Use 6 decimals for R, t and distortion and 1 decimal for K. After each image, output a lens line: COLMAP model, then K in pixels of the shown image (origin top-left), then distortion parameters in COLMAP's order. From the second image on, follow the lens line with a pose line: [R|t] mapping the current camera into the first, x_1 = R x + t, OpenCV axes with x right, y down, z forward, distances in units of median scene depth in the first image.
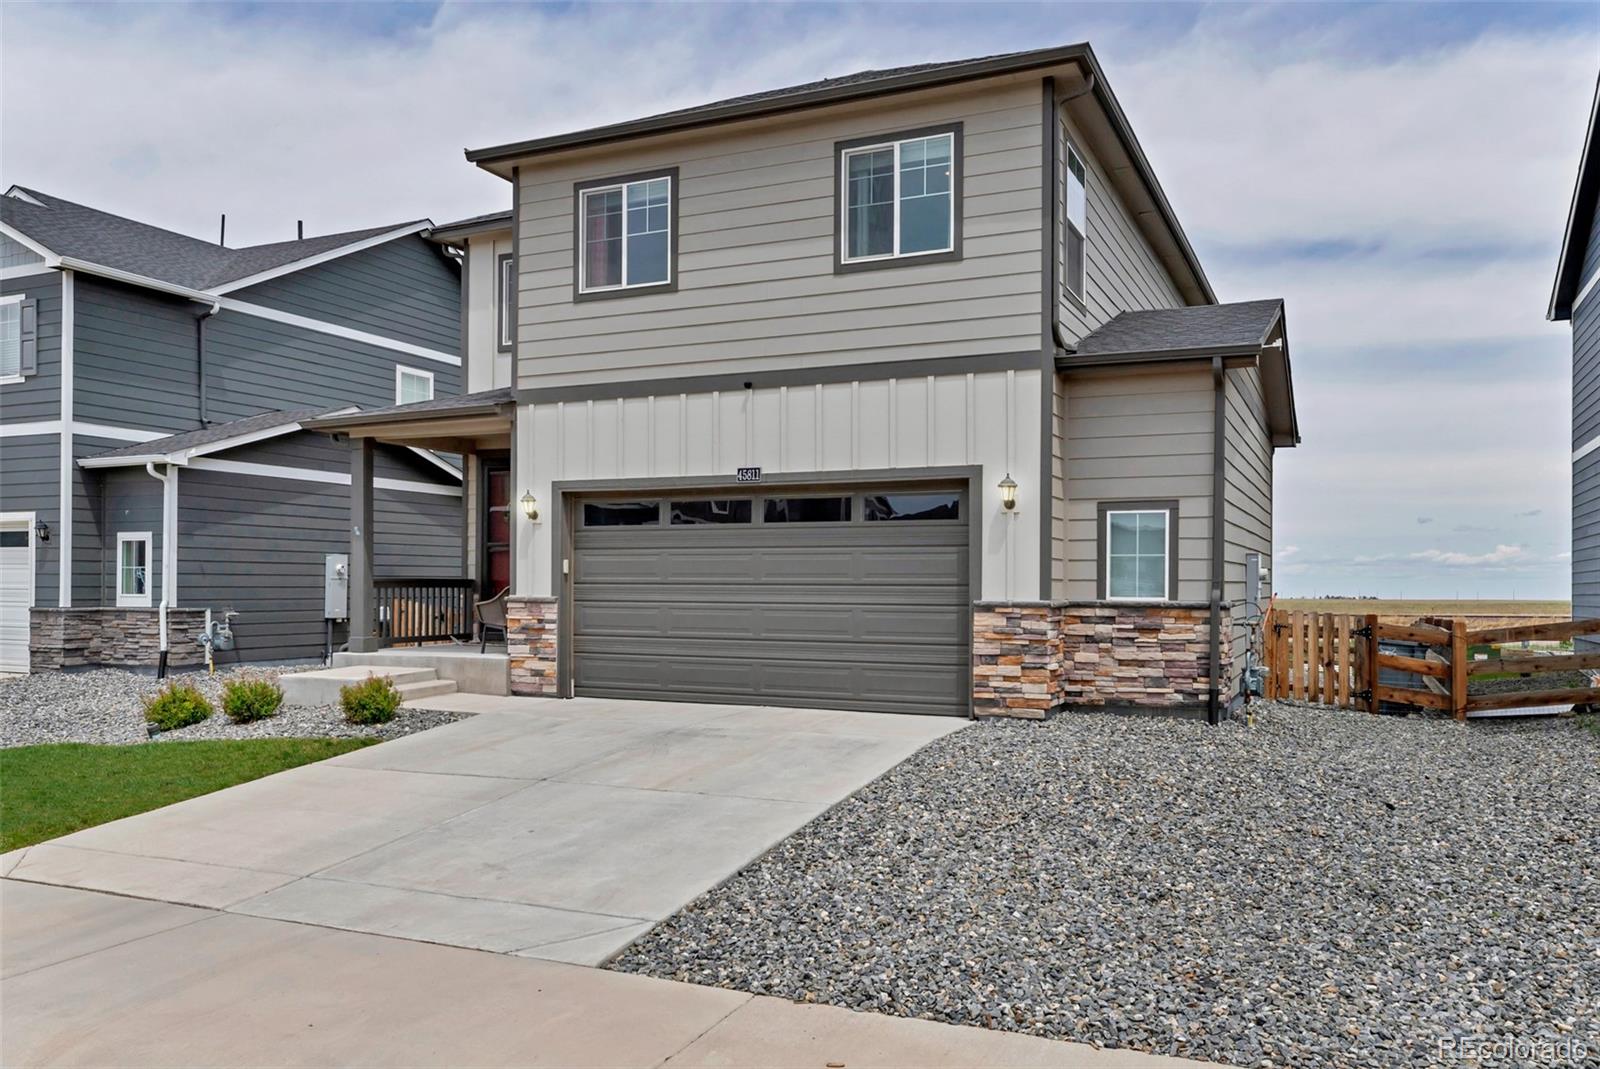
lens RADIAL K [[1185.9, 0, 800.2], [0, 1185.9, 578.0], [0, 0, 1]] dist [0.003045, 0.001102]
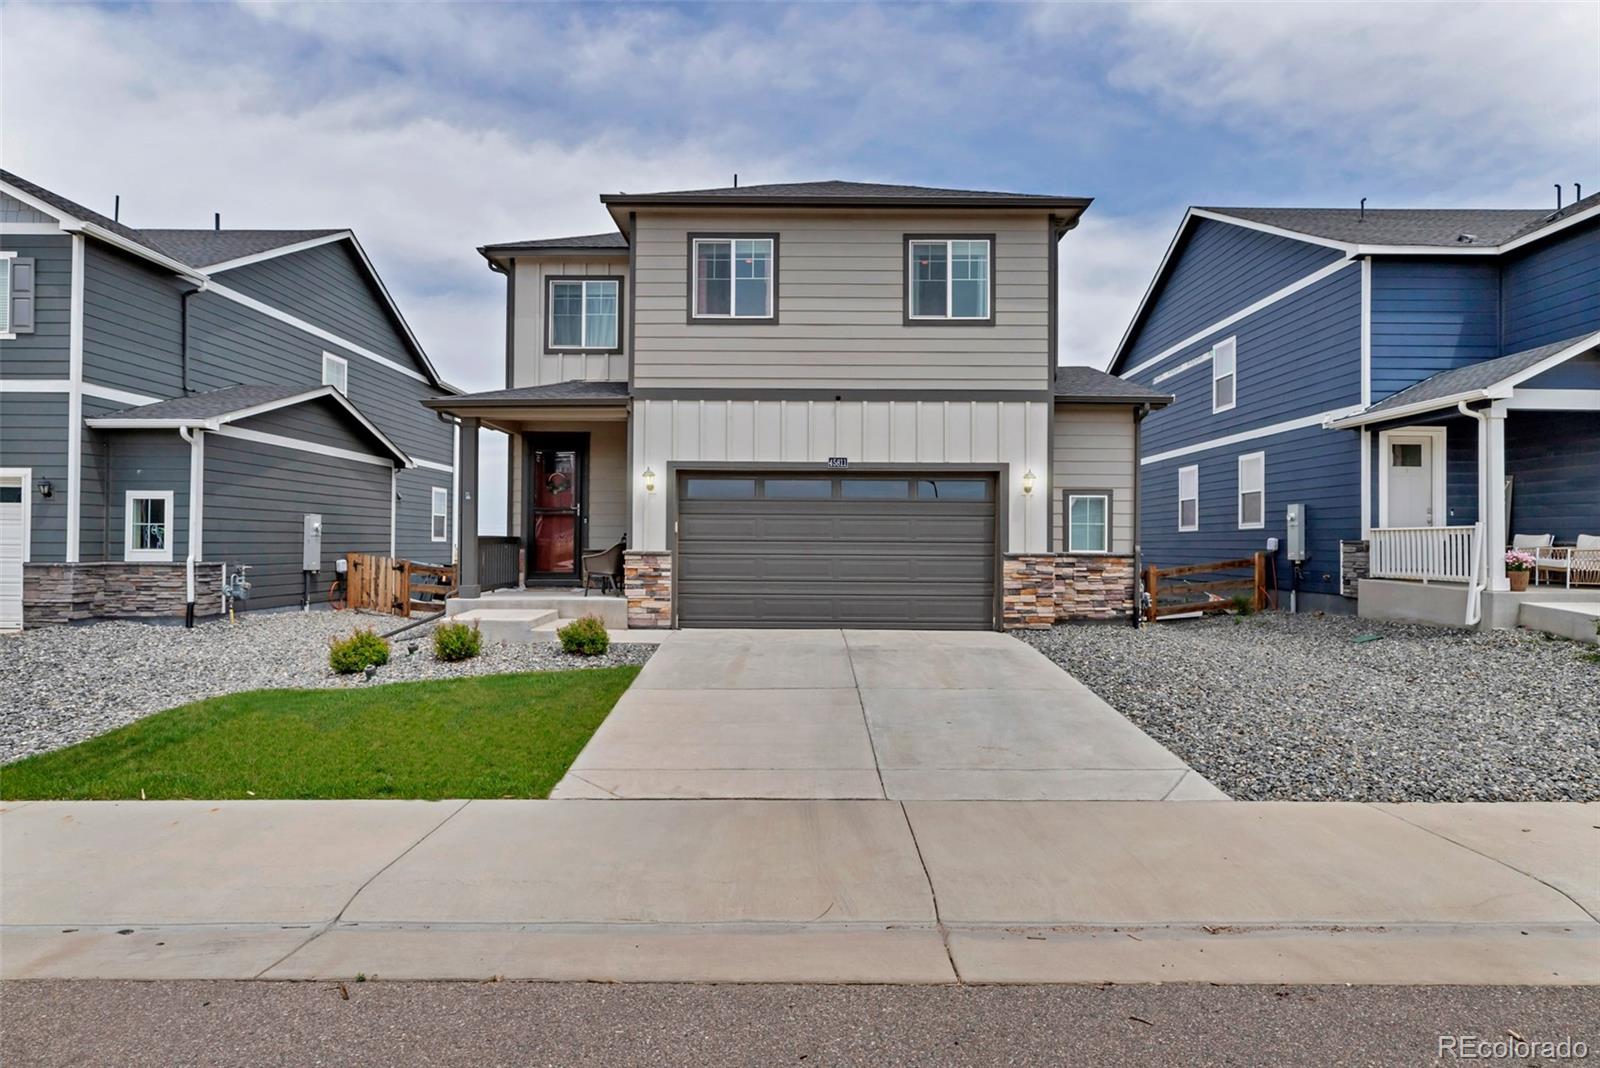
lens RADIAL K [[847.2, 0, 800.0], [0, 847.2, 534.0], [0, 0, 1]] dist [-0.001577, 0.000134]
pose [[0.915619, 0.006058, 0.402001, -0.442130], [-0.004354, 0.999977, -0.005153, 0.001625], [-0.402023, 0.002968, 0.915625, 0.101174]]
